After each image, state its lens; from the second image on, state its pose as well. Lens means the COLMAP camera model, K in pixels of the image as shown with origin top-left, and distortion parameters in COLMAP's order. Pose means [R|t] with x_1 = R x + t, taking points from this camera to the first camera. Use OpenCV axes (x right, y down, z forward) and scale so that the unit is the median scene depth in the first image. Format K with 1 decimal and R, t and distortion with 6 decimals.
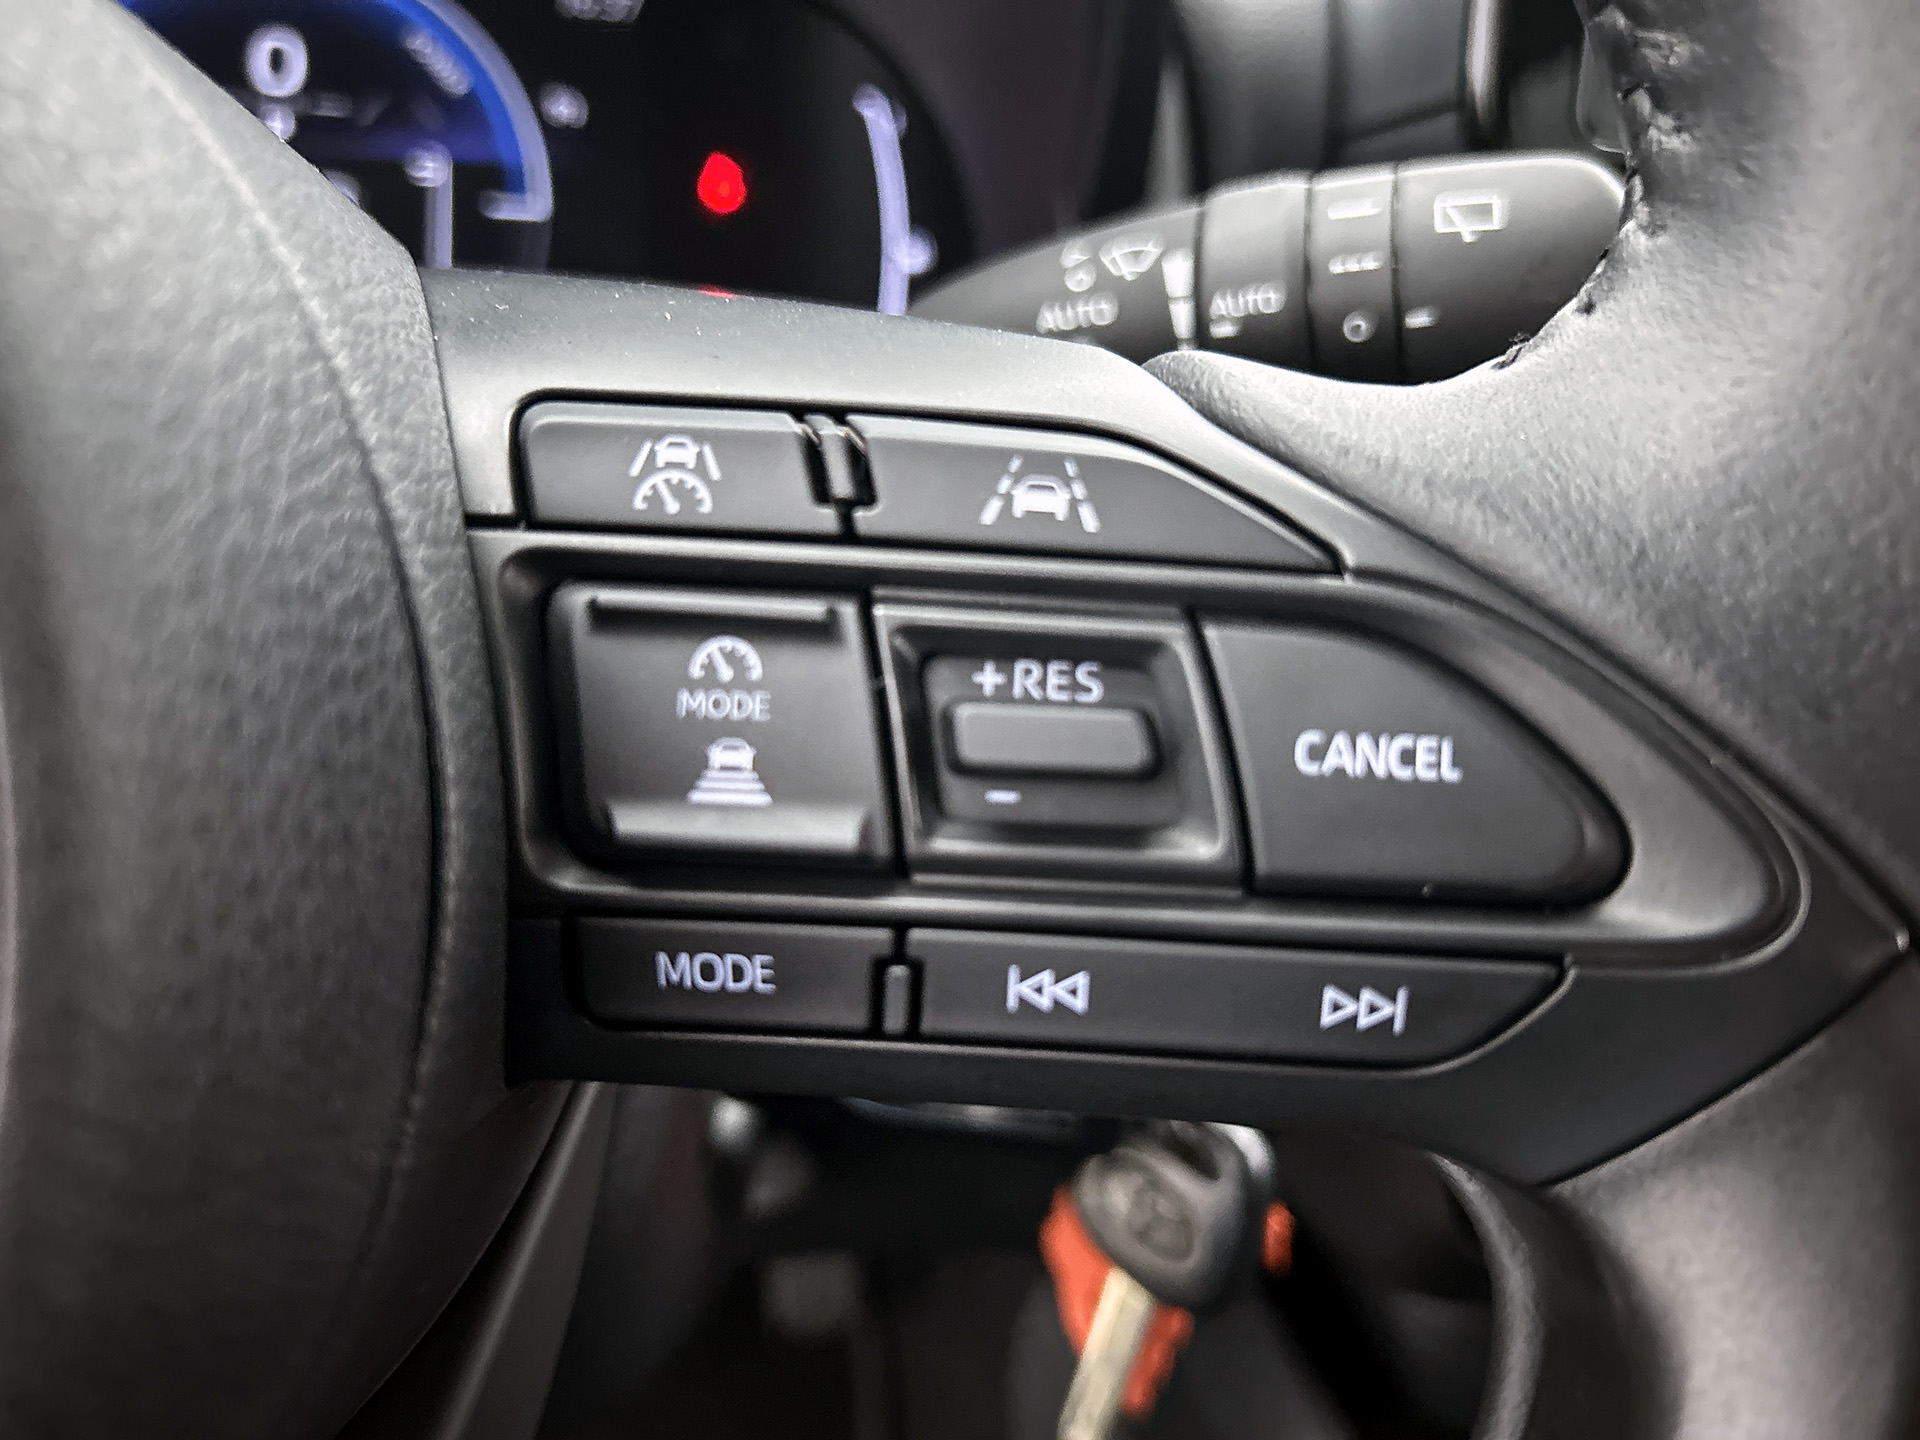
lens RADIAL K [[1530.4, 0, 993.0], [0, 1530.4, 706.0], [0, 0, 1]] dist [0.049399, -0.069716]
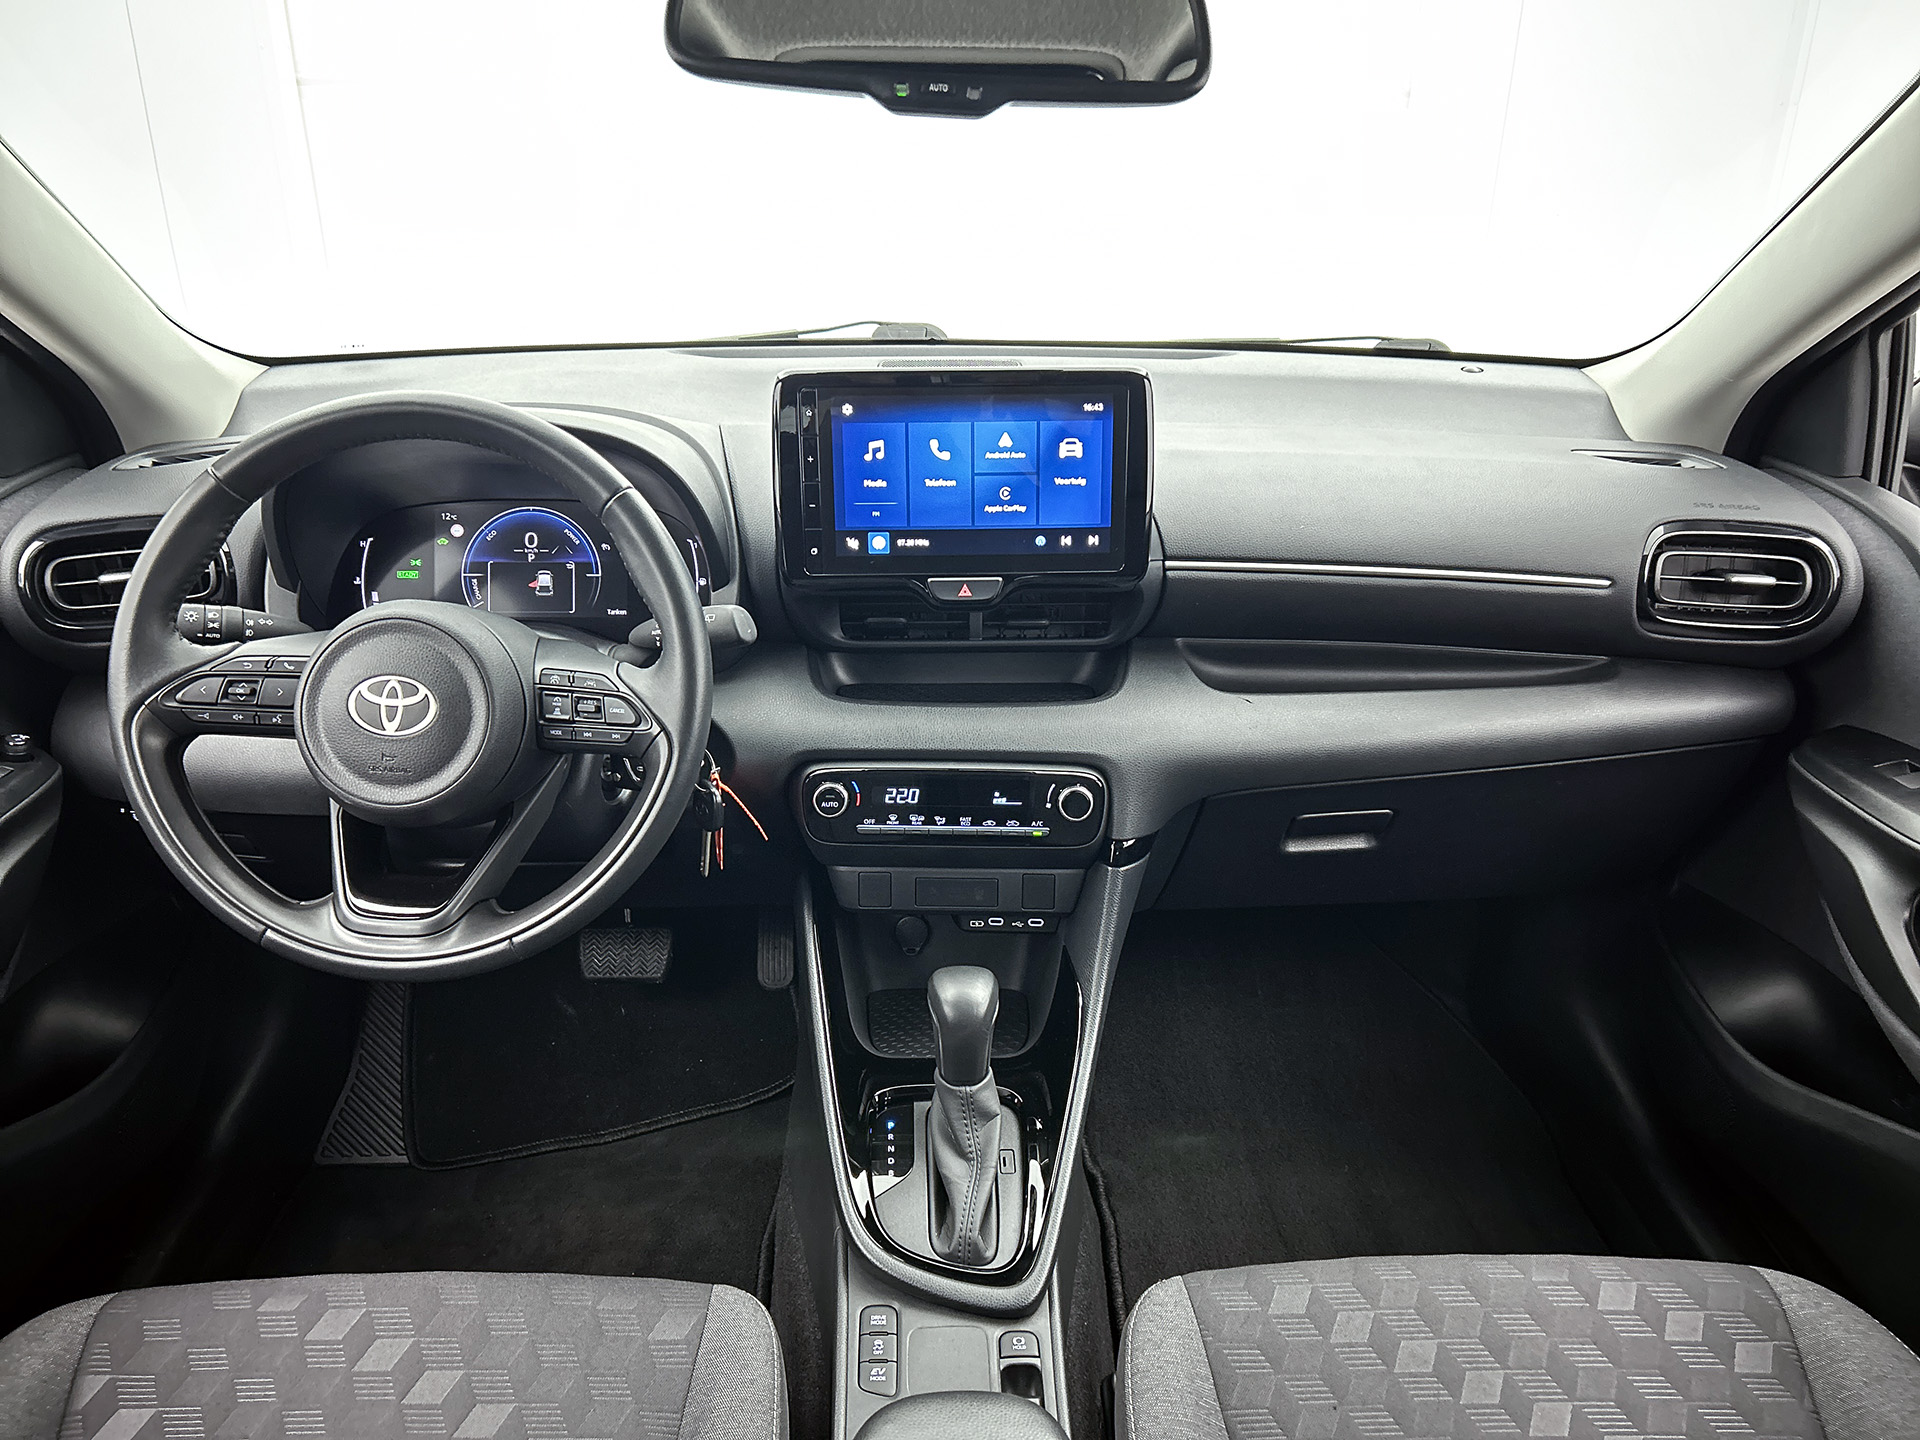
lens RADIAL K [[1470.3, 0, 965.3], [0, 1470.3, 736.1], [0, 0, 1]] dist [0.061078, -0.065836]
pose [[0.983269, -0.013553, -0.181652, 3.834766], [0.014332, 0.999893, 0.002975, 0.221144], [0.181592, -0.005529, 0.983358, -7.384448]]
